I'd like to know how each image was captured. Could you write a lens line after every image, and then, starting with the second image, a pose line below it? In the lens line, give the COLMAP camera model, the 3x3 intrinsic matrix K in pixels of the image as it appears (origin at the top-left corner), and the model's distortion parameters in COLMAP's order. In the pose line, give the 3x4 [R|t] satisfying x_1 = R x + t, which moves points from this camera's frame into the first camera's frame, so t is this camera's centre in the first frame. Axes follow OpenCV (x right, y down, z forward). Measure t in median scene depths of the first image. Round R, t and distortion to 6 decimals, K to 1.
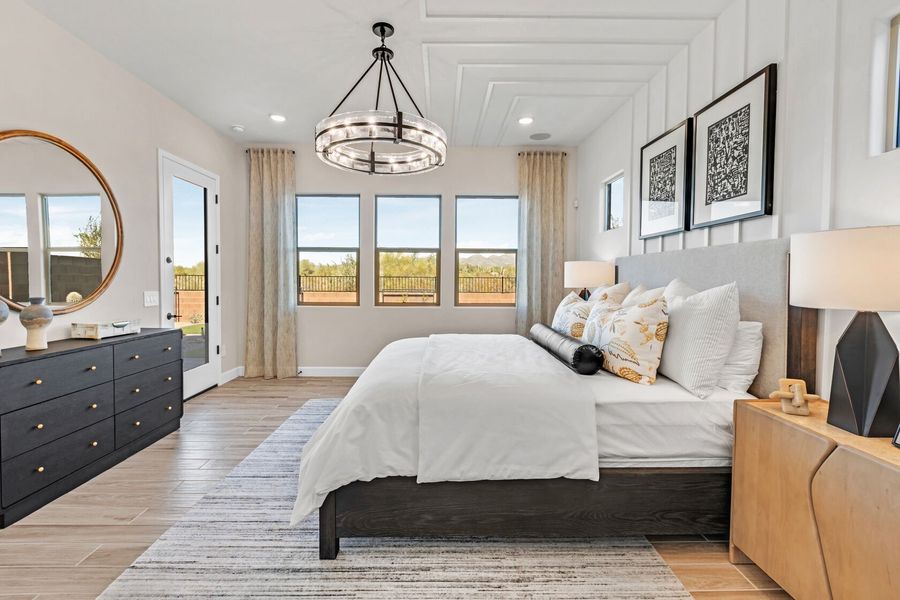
lens RADIAL K [[406.3, 0, 435.6], [0, 406.3, 282.1], [0, 0, 1]] dist [-0.002912, -0.000753]
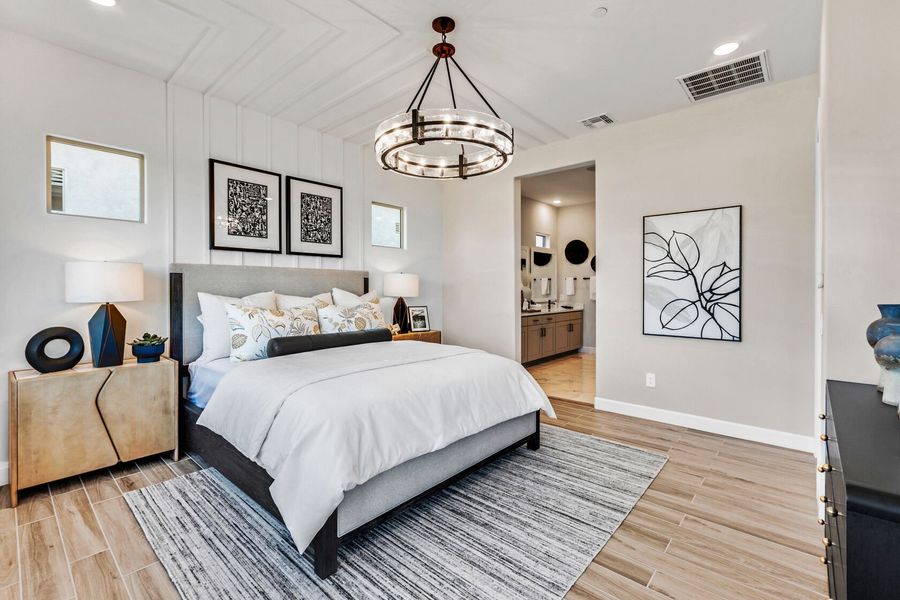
lens RADIAL K [[406.3, 0, 435.6], [0, 406.3, 282.1], [0, 0, 1]] dist [-0.002912, -0.000753]
pose [[-0.737612, -0.004308, 0.675211, -0.875536], [-0.002752, 0.999991, 0.003374, -0.040798], [-0.675220, 0.000630, -0.737617, 1.999653]]
